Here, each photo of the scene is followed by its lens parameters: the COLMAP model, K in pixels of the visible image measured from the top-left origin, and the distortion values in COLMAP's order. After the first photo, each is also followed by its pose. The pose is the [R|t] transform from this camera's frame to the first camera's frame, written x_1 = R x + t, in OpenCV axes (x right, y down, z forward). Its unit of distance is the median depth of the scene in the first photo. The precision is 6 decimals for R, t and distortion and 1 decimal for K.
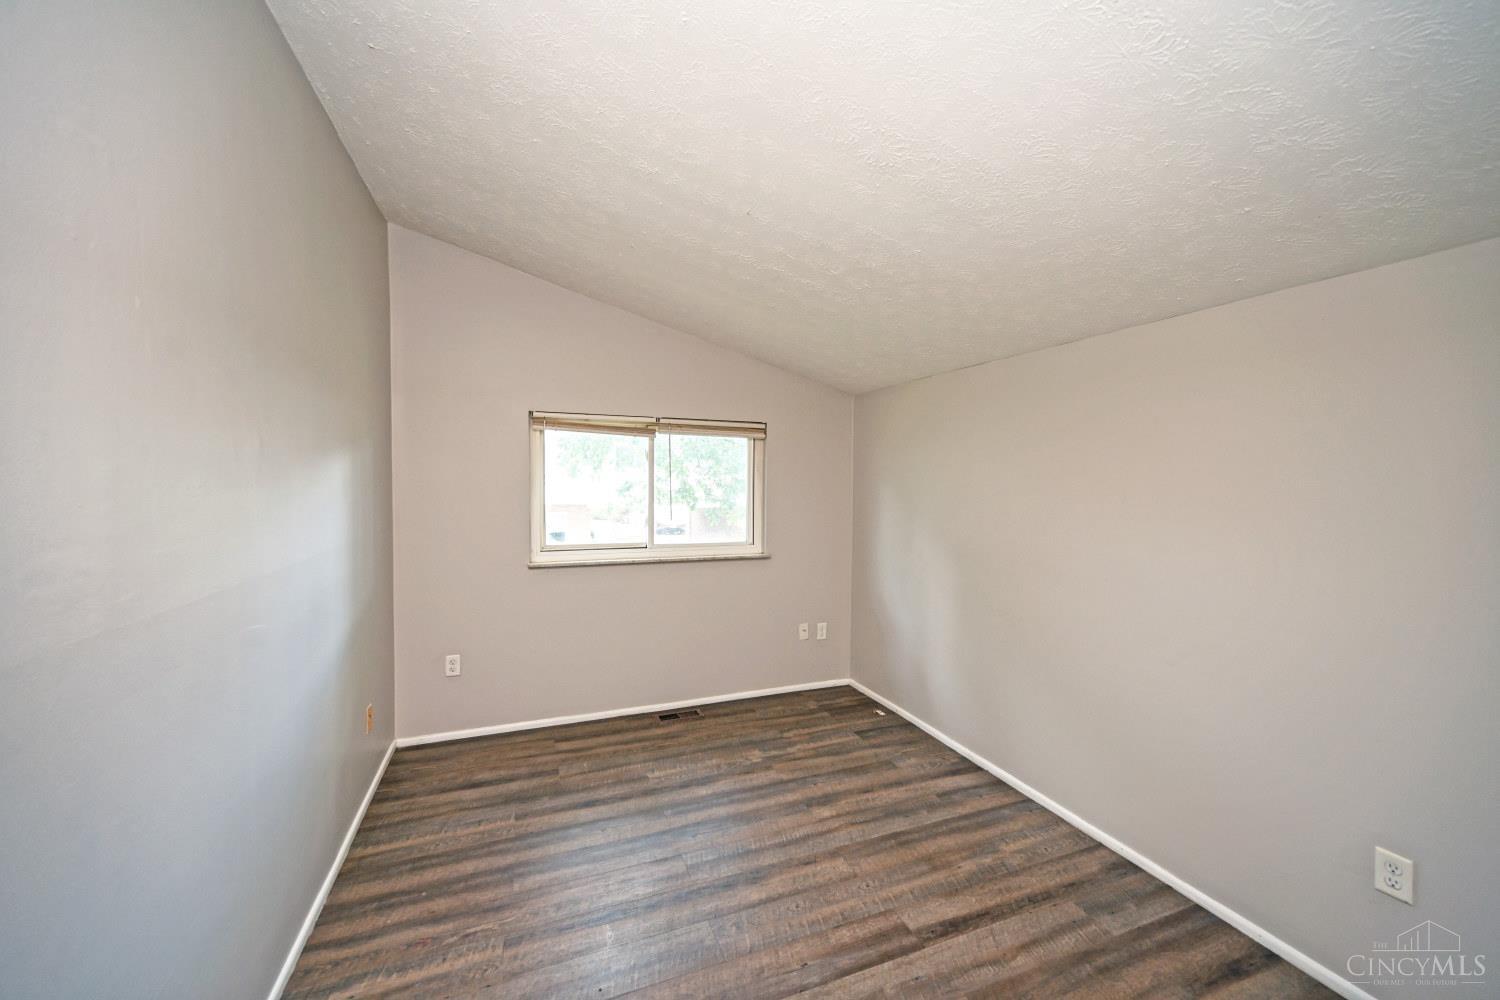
lens RADIAL K [[590.1, 0, 754.5], [0, 590.1, 500.7], [0, 0, 1]] dist [0.001743, 0.000271]
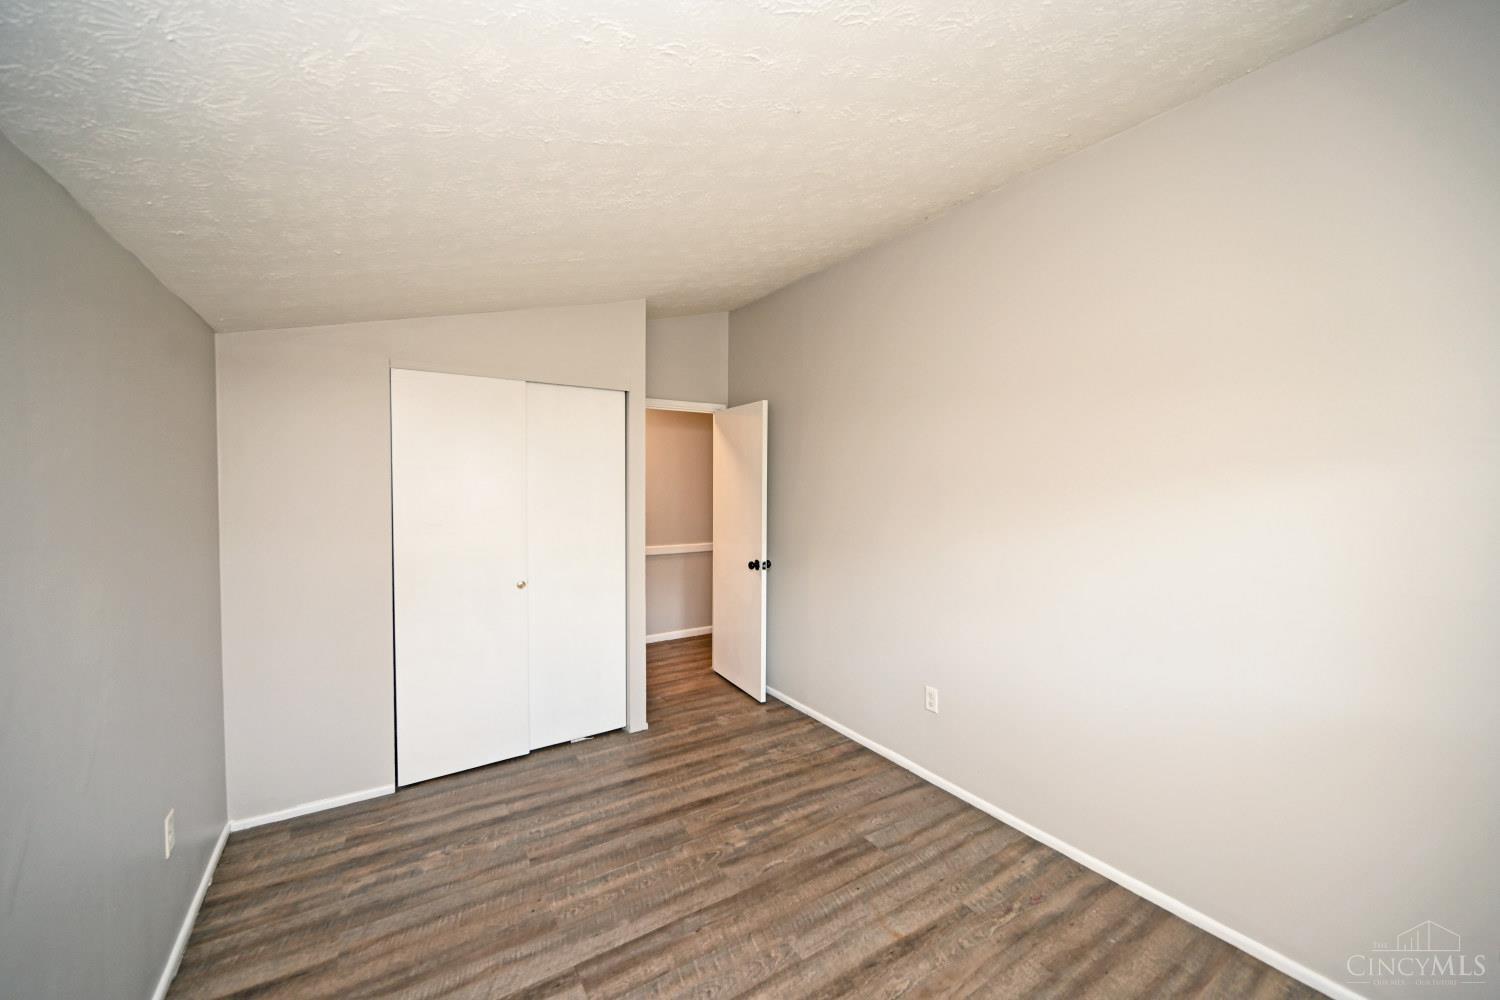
lens RADIAL K [[590.1, 0, 754.5], [0, 590.1, 500.7], [0, 0, 1]] dist [0.001743, 0.000271]
pose [[-0.978698, -0.009713, -0.205075, 0.206392], [-0.024211, 0.997371, 0.068305, -0.079460], [0.203872, 0.071815, -0.976360, 1.954247]]
